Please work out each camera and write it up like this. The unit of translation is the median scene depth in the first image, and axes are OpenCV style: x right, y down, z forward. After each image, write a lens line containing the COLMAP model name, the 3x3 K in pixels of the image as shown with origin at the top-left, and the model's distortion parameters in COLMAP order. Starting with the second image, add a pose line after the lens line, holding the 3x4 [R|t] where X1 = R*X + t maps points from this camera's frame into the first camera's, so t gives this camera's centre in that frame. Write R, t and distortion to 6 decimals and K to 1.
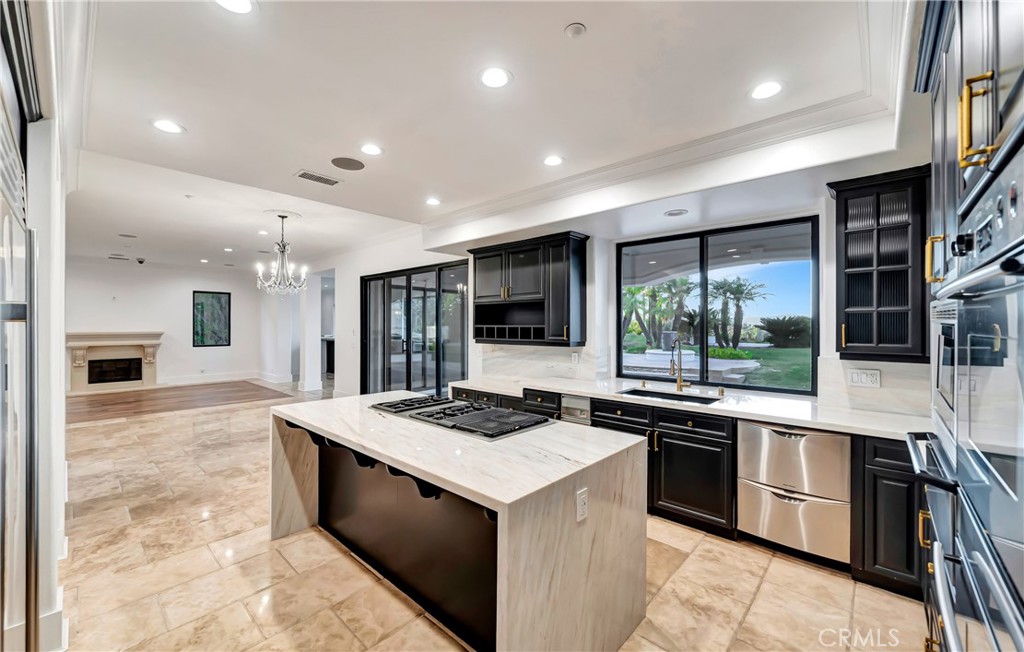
lens RADIAL K [[399.9, 0, 486.2], [0, 399.9, 325.1], [0, 0, 1]] dist [-0.000246, 0.000005]
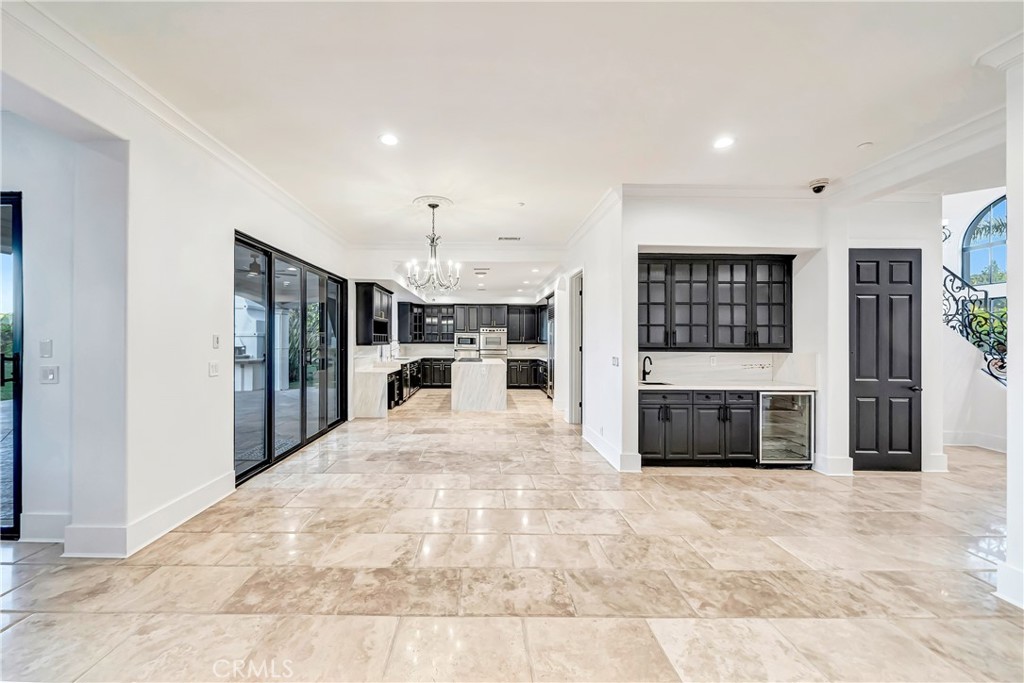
lens RADIAL K [[373.0, 0, 488.5], [0, 373.0, 338.9], [0, 0, 1]] dist [-0.002938, -0.000257]
pose [[-0.708112, -0.002467, 0.706096, -0.704549], [-0.009047, 0.999944, -0.005579, 0.012752], [-0.706043, -0.010339, -0.708094, 0.899906]]
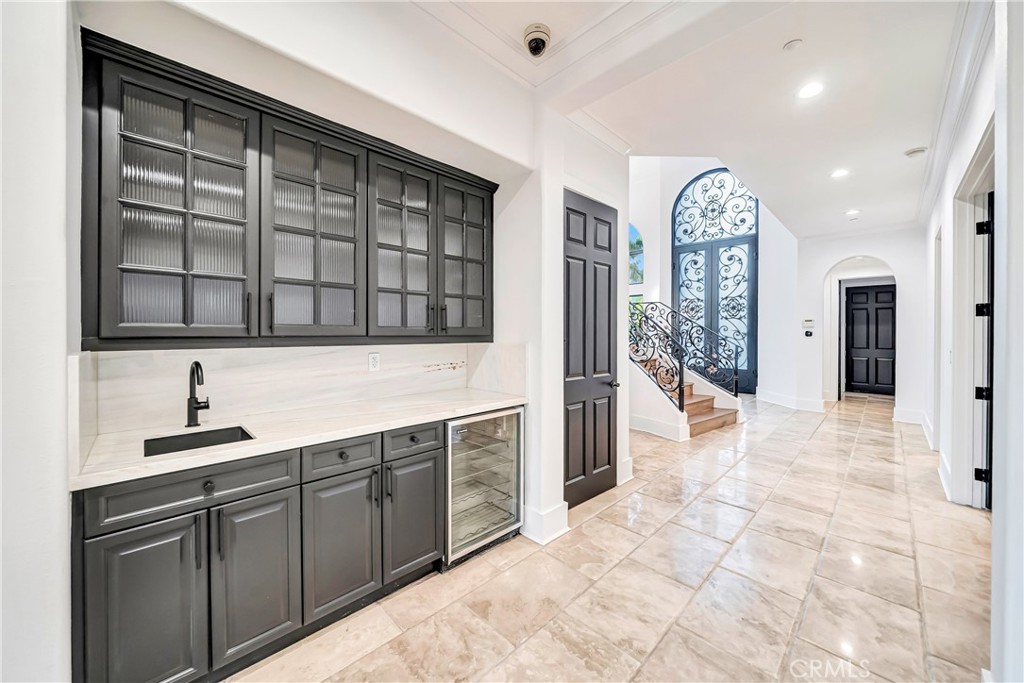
lens RADIAL K [[361.5, 0, 509.5], [0, 361.5, 339.7], [0, 0, 1]] dist [-0.006063, -0.000118]
pose [[-0.999970, -0.001779, 0.007562, -0.658611], [-0.001678, 0.999911, 0.013231, 0.018432], [-0.007584, 0.013218, -0.999884, 0.572564]]
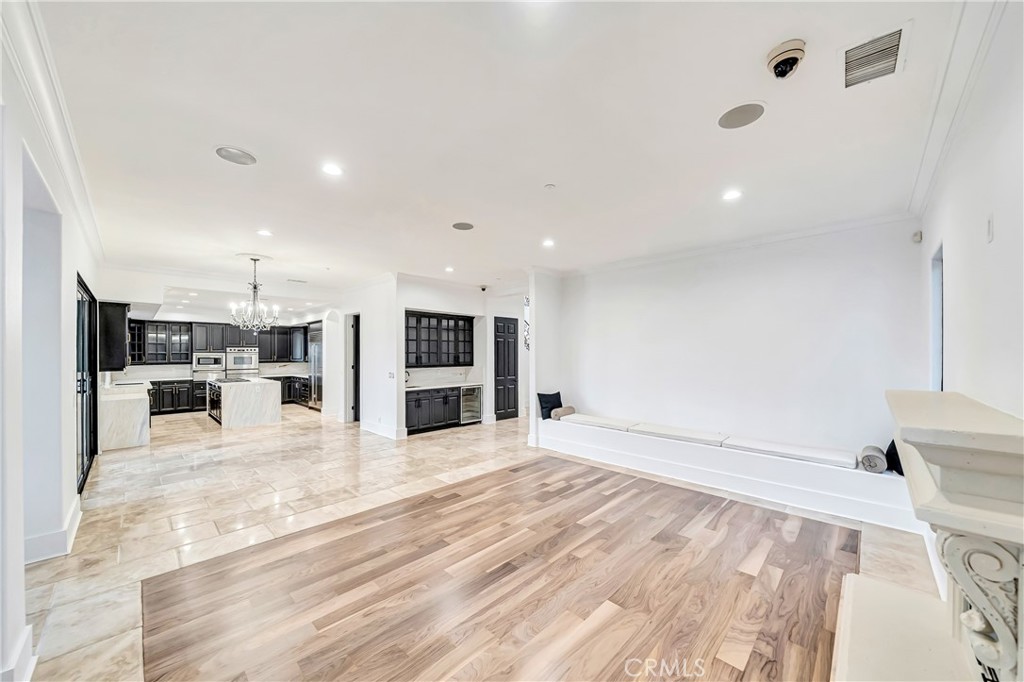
lens RADIAL K [[363.3, 0, 499.9], [0, 363.3, 350.8], [0, 0, 1]] dist [-0.001350, -0.000089]
pose [[-0.999869, 0.002026, 0.016082, -0.724468], [0.001880, 0.999957, -0.009103, -0.006348], [-0.016100, -0.009072, -0.999829, 1.200436]]
